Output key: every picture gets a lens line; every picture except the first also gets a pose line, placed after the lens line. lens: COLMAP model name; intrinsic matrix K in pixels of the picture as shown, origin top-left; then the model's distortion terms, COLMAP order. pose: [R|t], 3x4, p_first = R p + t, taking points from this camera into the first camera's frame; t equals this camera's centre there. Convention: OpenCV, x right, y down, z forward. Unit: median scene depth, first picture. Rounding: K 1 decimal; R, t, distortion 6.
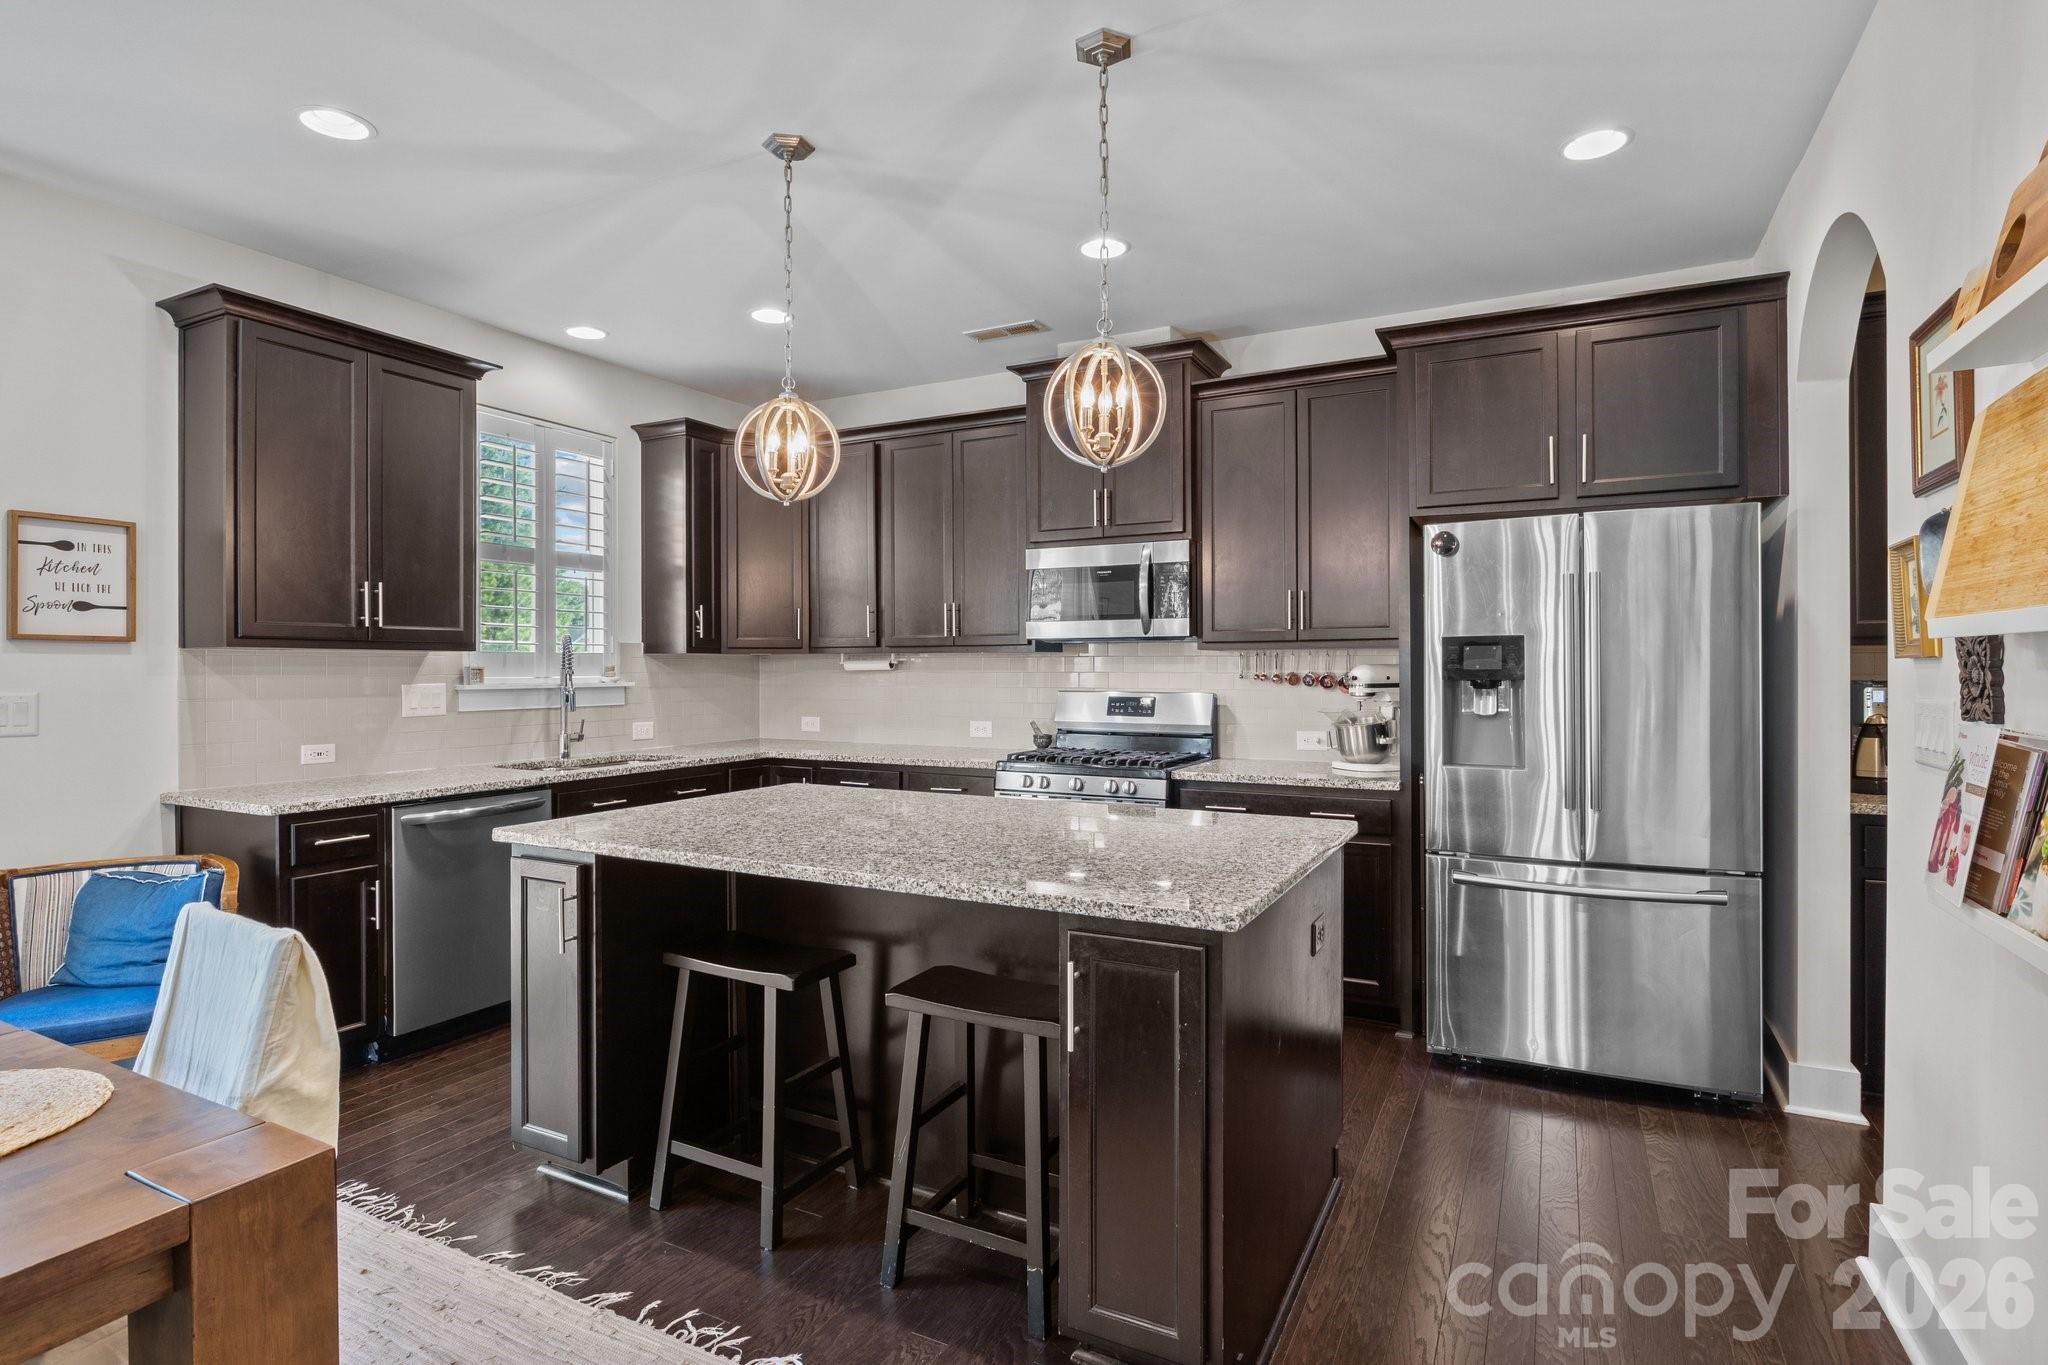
lens RADIAL K [[1020.2, 0, 1030.4], [0, 1020.2, 677.2], [0, 0, 1]] dist [-0.011923, 0.003989]
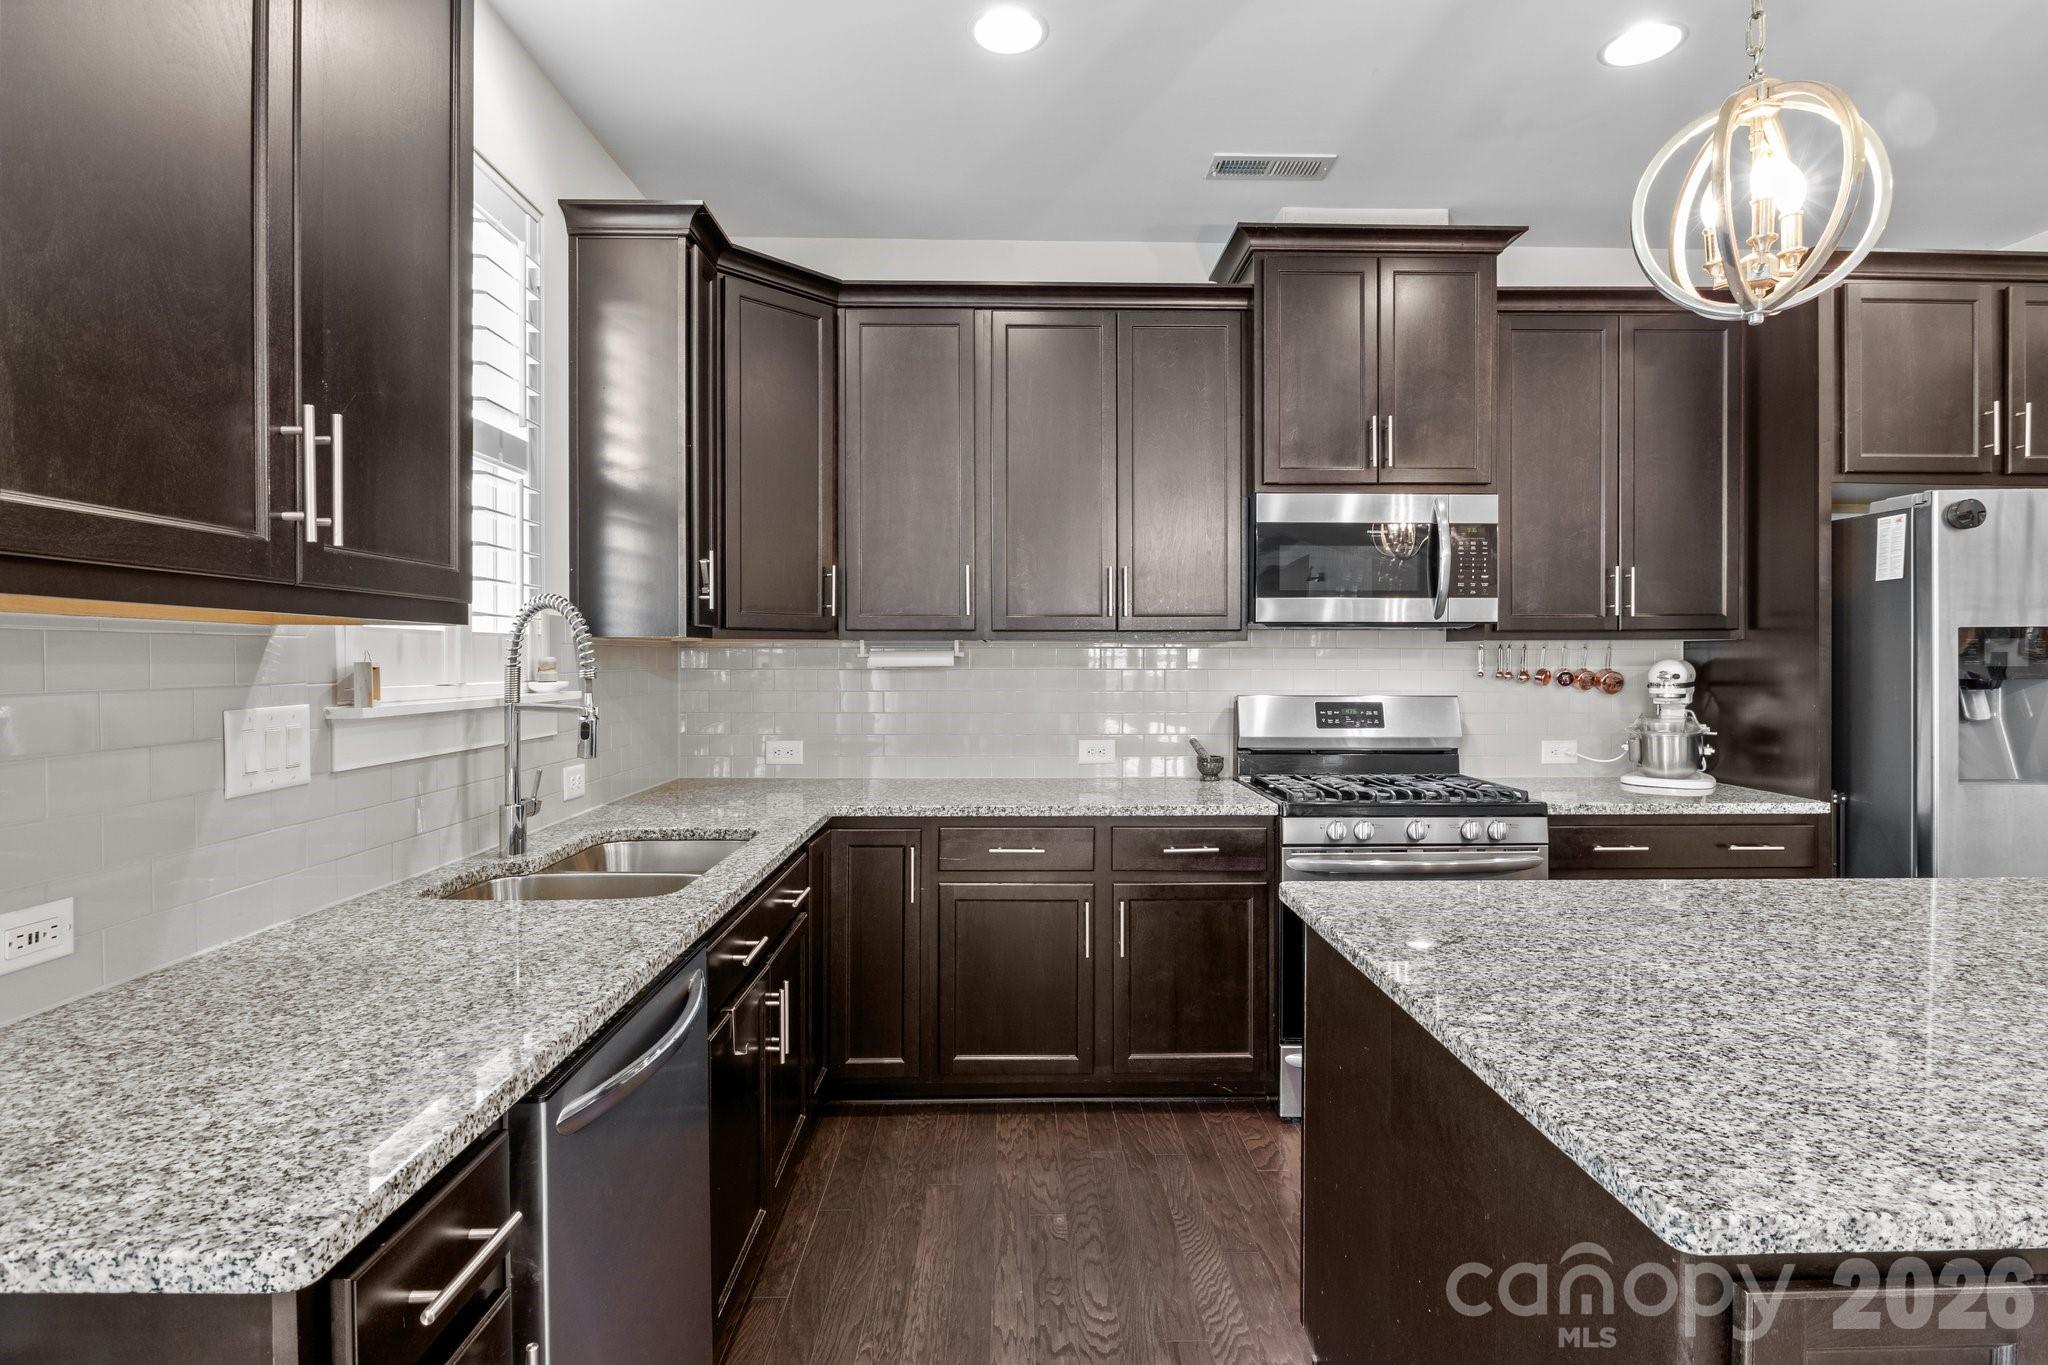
lens RADIAL K [[1020.2, 0, 1032.8], [0, 1020.2, 670.1], [0, 0, 1]] dist [-0.011923, 0.003989]
pose [[0.876731, -0.004117, 0.480964, -0.547984], [0.002723, 0.999990, 0.003596, -0.008546], [-0.480974, -0.001843, 0.876733, 0.541181]]
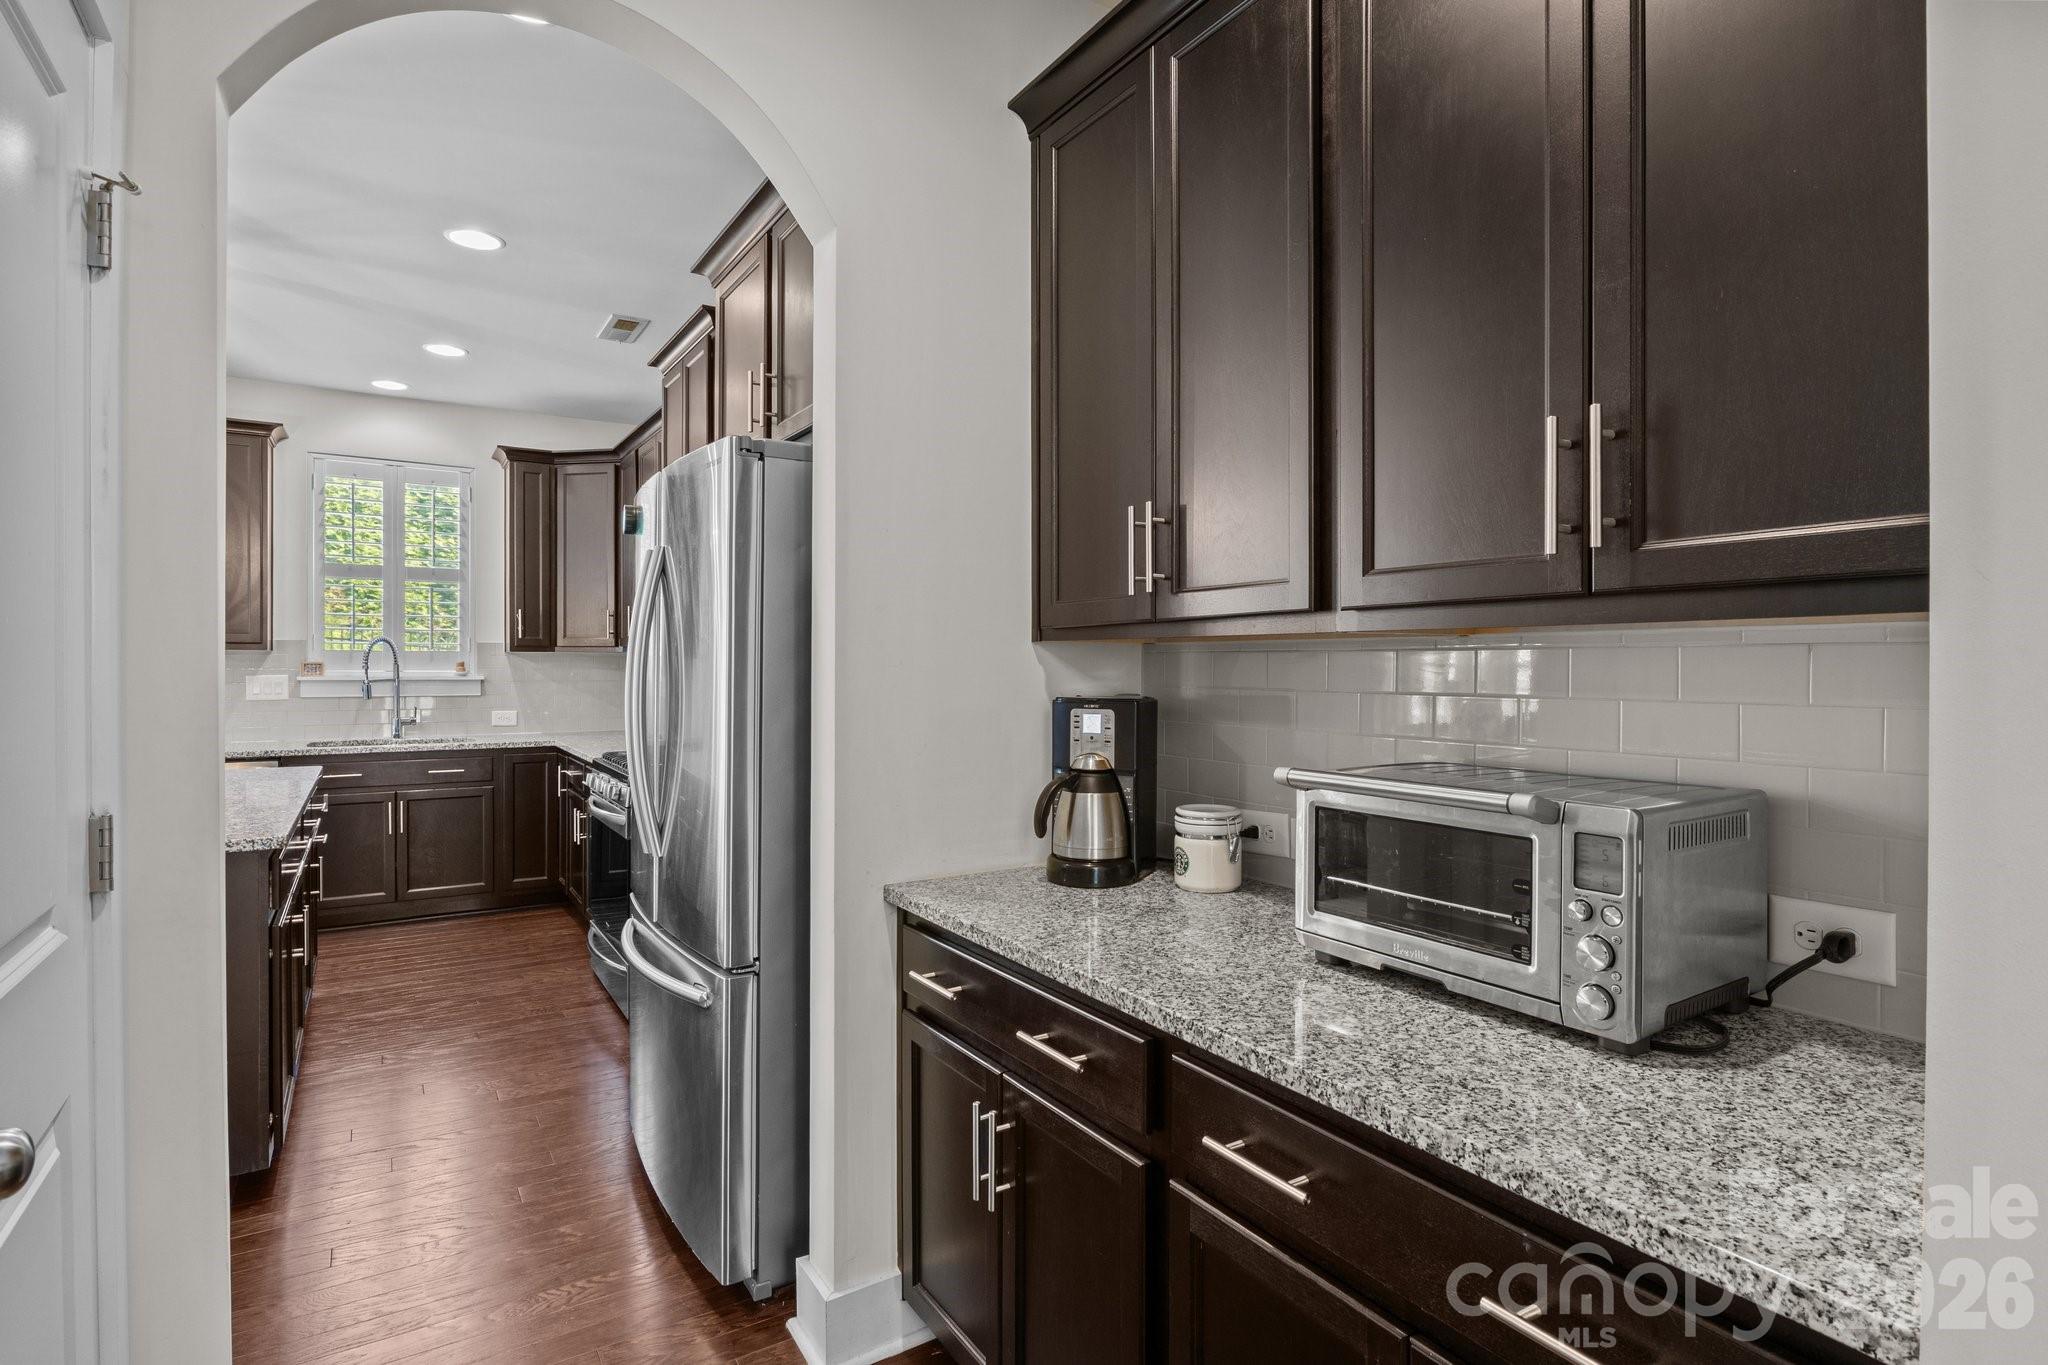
lens RADIAL K [[1020.2, 0, 1027.2], [0, 1020.2, 677.3], [0, 0, 1]] dist [-0.011923, 0.003989]
pose [[0.867799, 0.013633, -0.496728, 0.909605], [-0.010906, 0.999905, 0.008389, -0.012586], [0.496796, -0.001863, 0.867866, 0.378398]]
